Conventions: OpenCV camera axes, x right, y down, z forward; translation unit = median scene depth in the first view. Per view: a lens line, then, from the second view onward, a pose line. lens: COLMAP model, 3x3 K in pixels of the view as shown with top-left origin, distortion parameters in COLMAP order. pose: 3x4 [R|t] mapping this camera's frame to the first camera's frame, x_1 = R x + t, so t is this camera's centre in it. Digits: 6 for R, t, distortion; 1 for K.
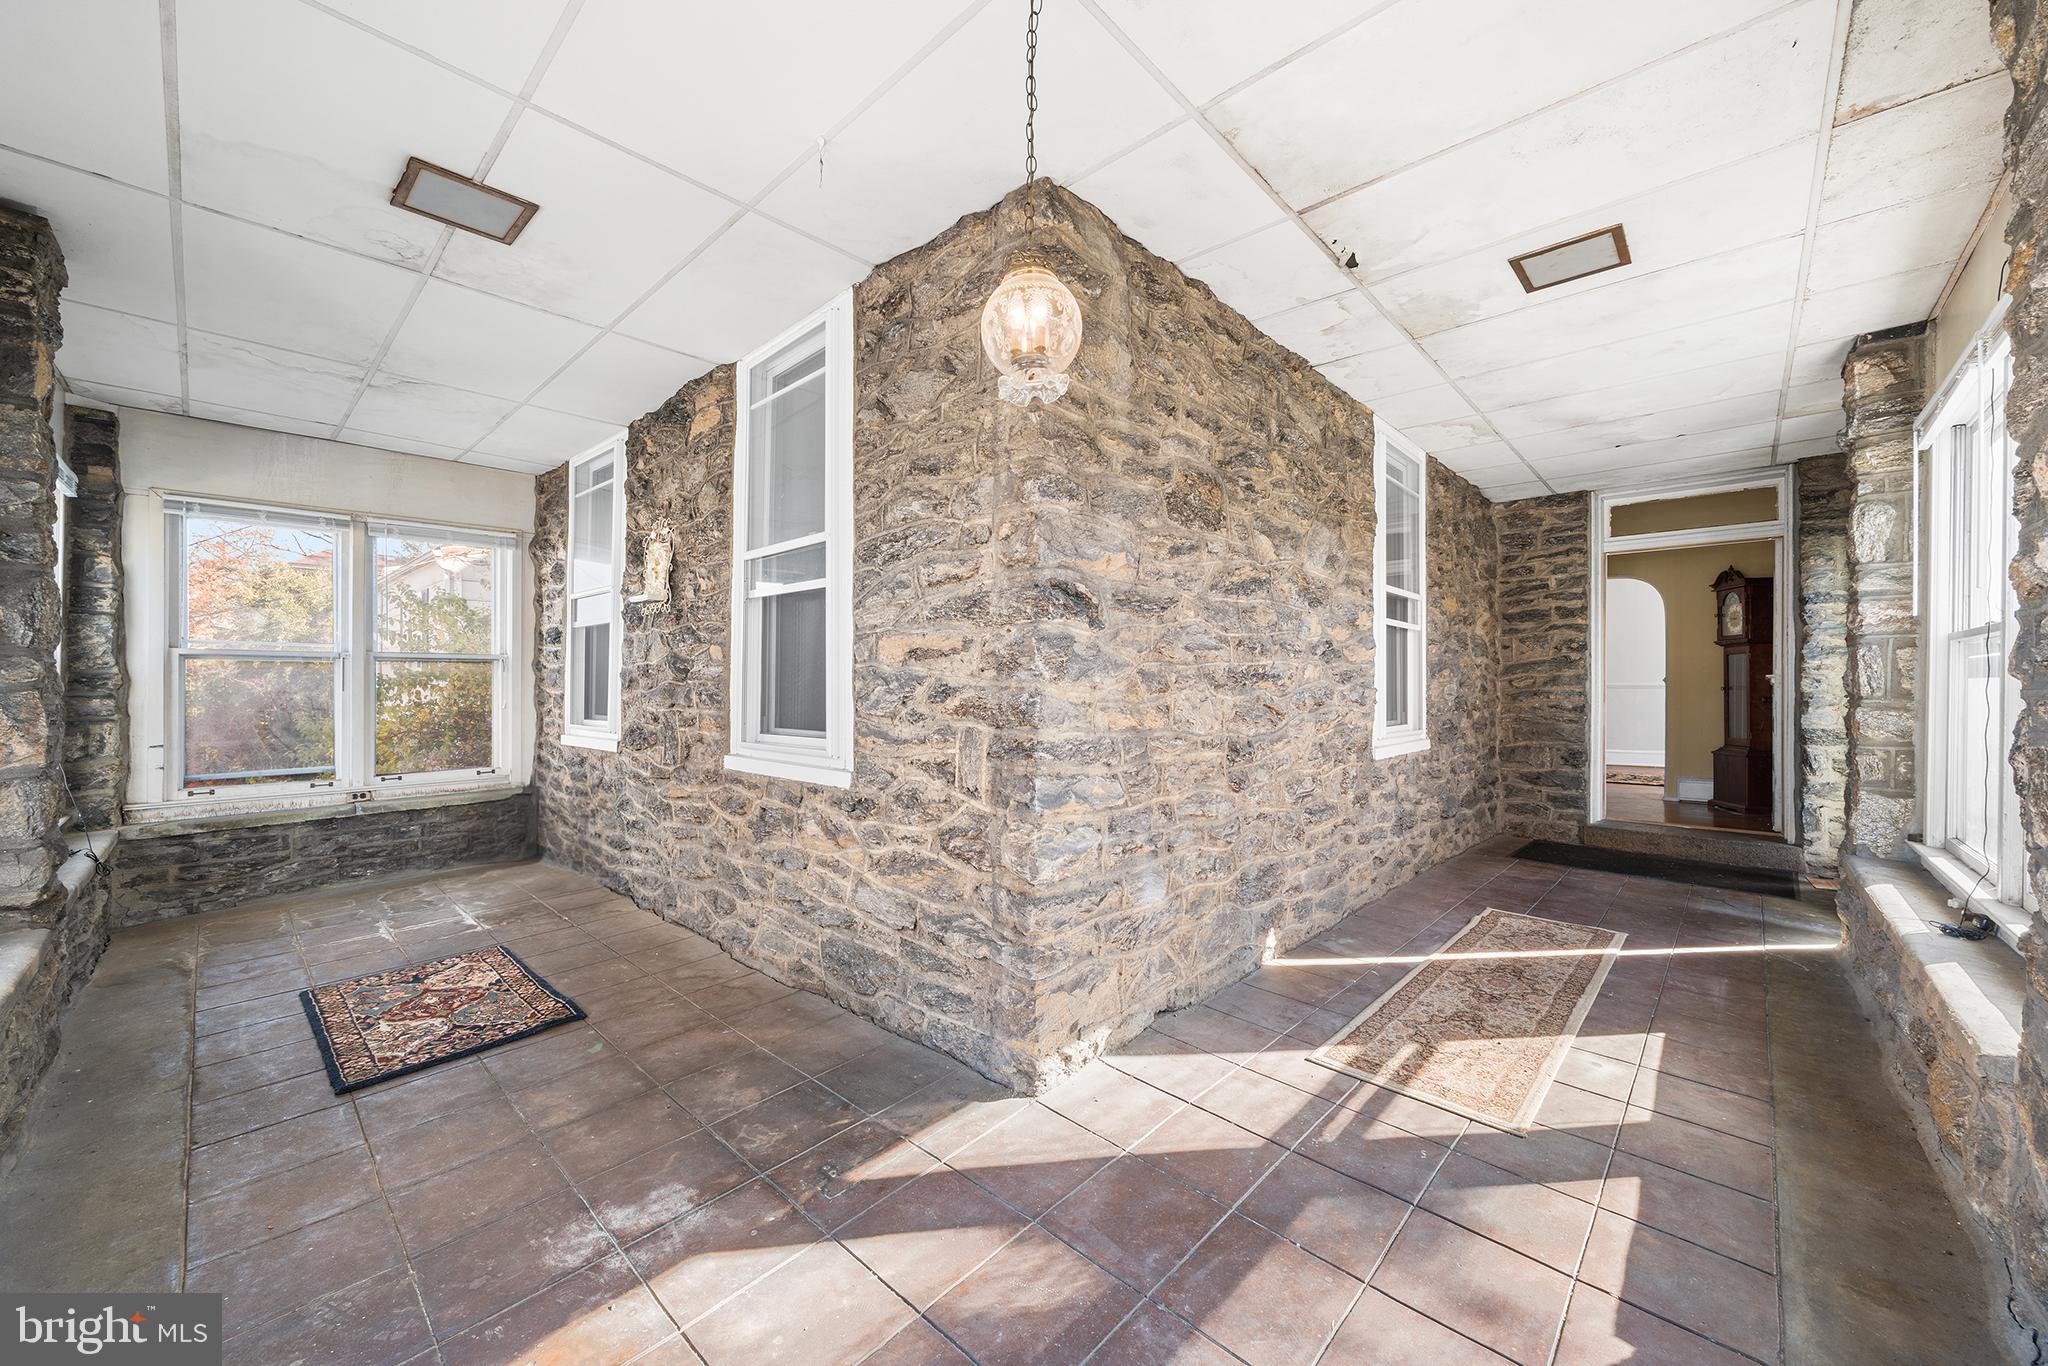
lens RADIAL K [[772.5, 0, 1024.8], [0, 772.5, 678.2], [0, 0, 1]] dist [-0.002682, -0.000324]
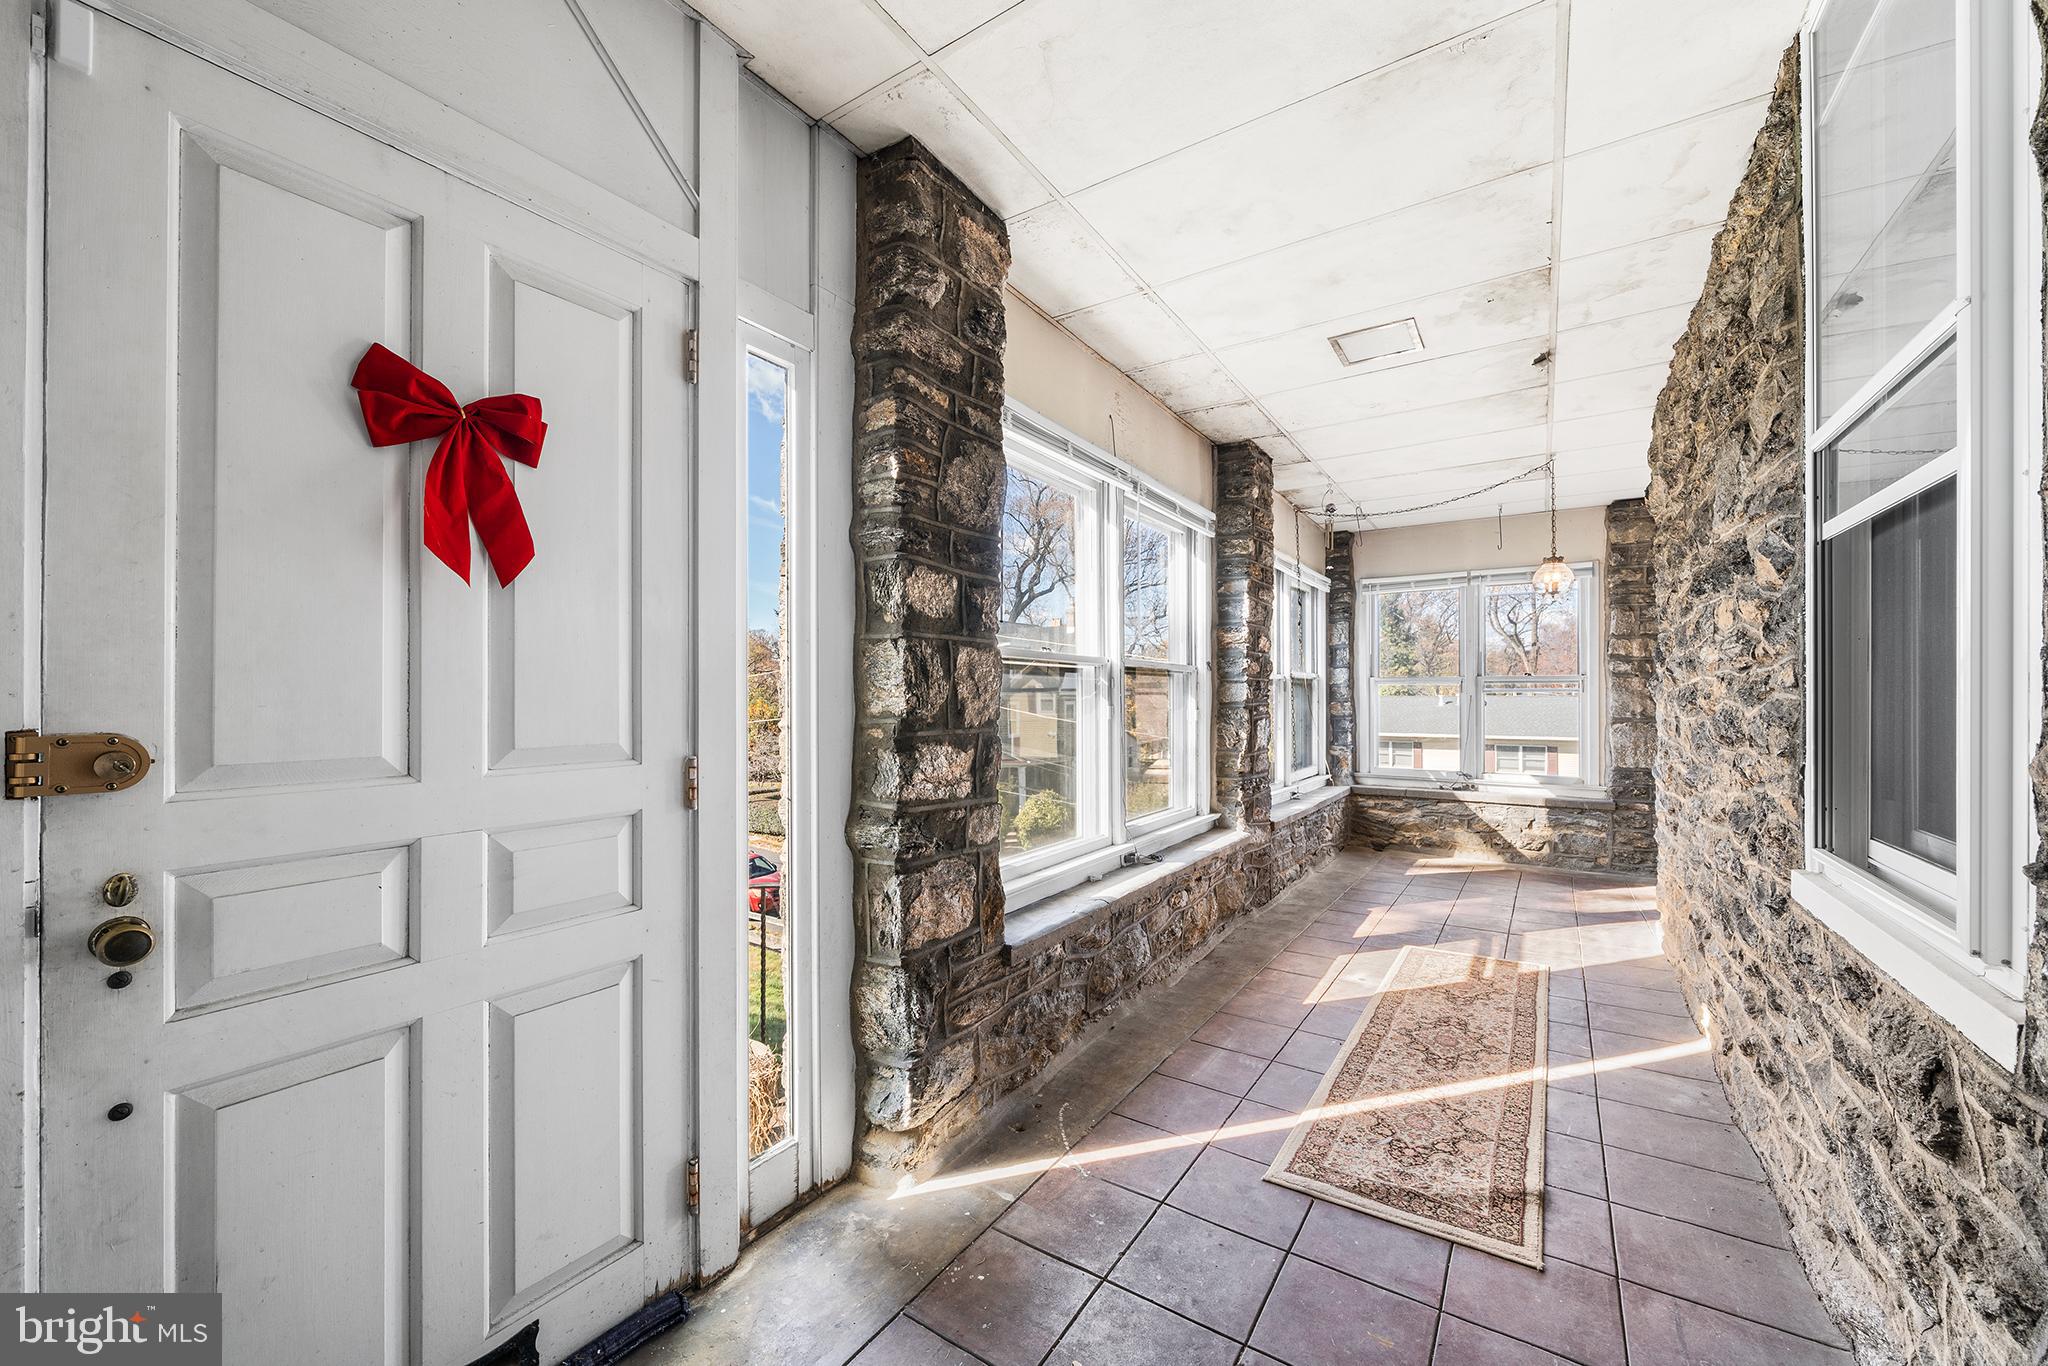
lens RADIAL K [[806.2, 0, 1022.3], [0, 806.2, 689.7], [0, 0, 1]] dist [-0.002018, -0.000279]
pose [[-0.984740, -0.006926, -0.173894, 1.430890], [-0.005494, 0.999947, -0.008714, 0.003010], [0.173945, -0.007625, -0.984726, 2.080227]]
